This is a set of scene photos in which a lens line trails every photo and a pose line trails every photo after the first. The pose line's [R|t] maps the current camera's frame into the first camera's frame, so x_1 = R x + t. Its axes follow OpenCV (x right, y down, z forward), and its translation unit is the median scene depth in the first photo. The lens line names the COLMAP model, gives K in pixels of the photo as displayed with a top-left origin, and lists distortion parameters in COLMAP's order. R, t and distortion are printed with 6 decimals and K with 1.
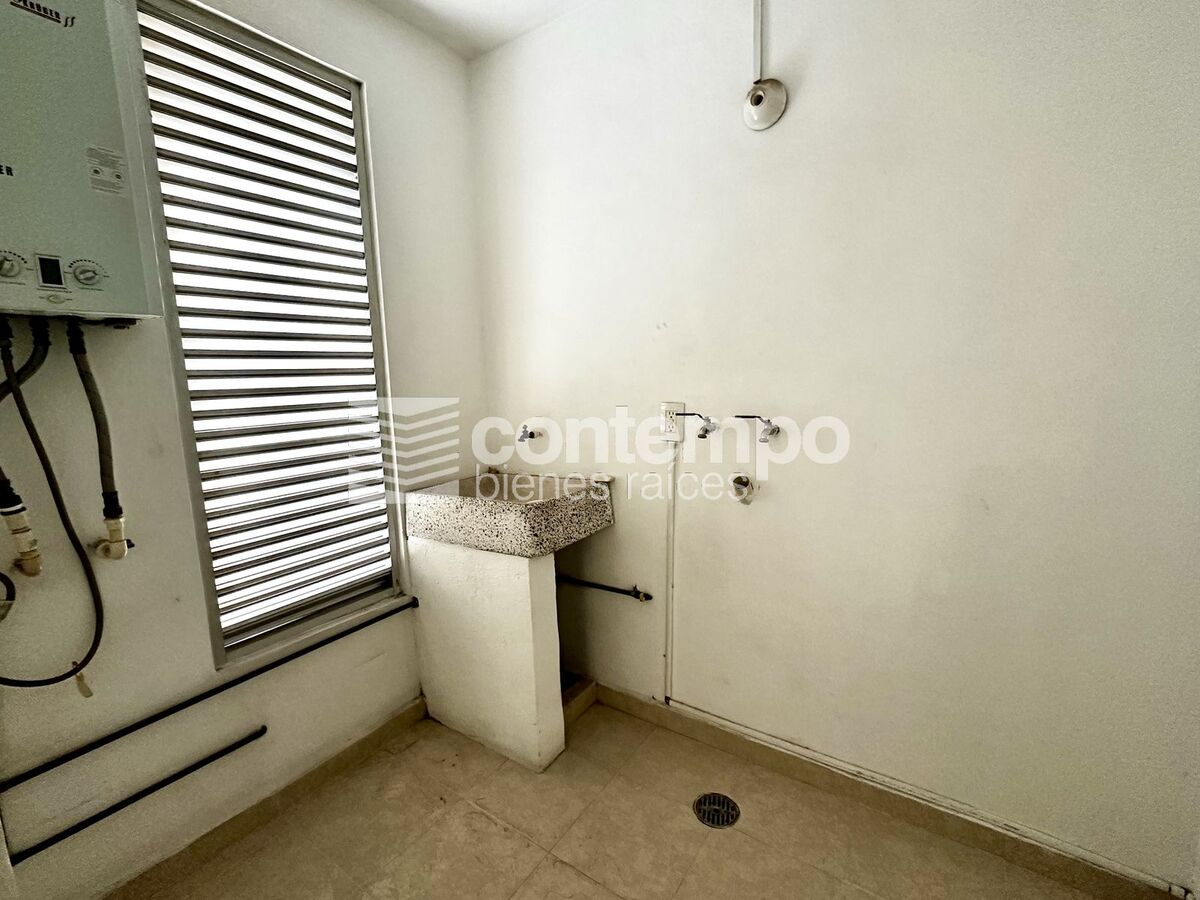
lens RADIAL K [[532.1, 0, 600.3], [0, 532.1, 449.6], [0, 0, 1]] dist [-0.003060, 0.000050]
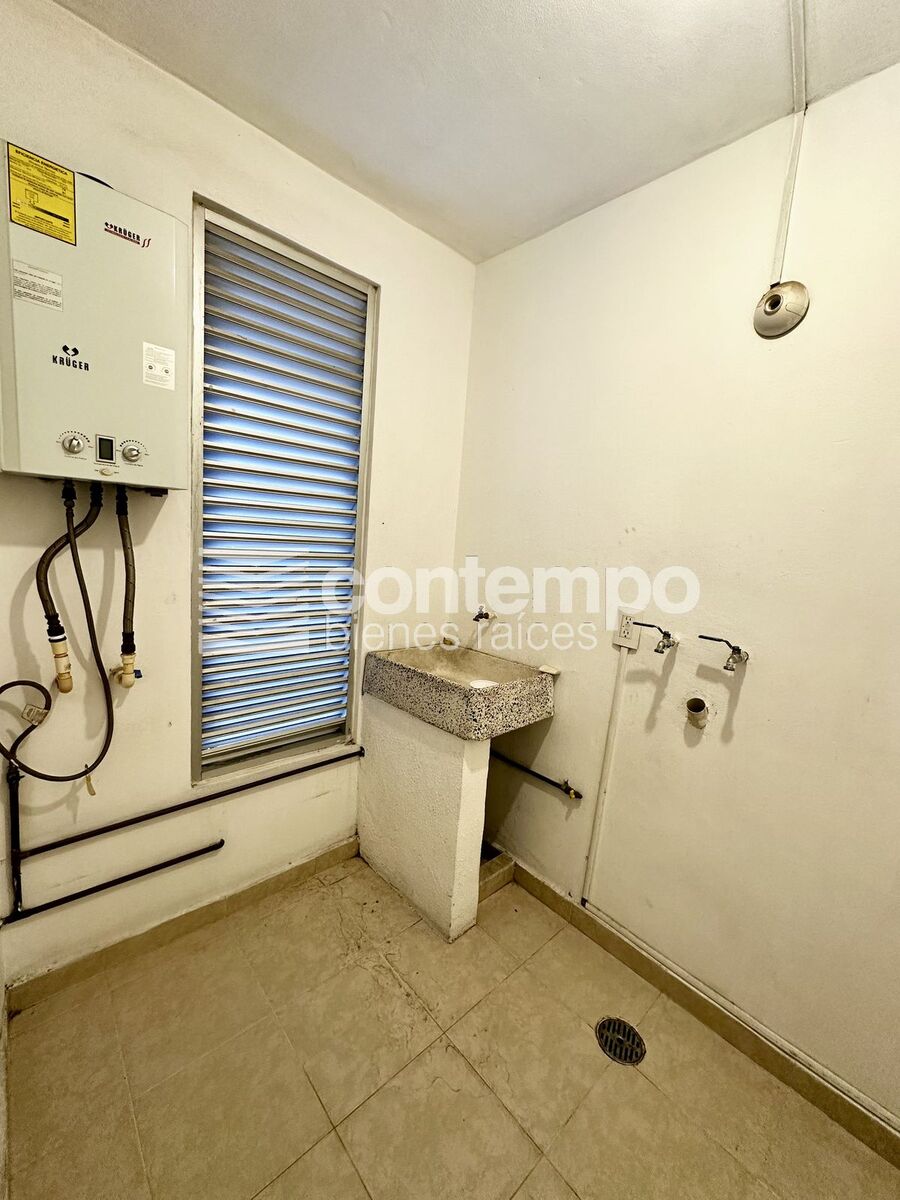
lens RADIAL K [[476.2, 0, 449.0], [0, 476.2, 598.5], [0, 0, 1]] dist [-0.002795, 0.000517]
pose [[0.966684, 0.134862, -0.217564, -0.000488], [-0.136777, 0.990582, 0.006303, -0.072175], [0.216365, 0.023664, 0.976026, 0.076358]]
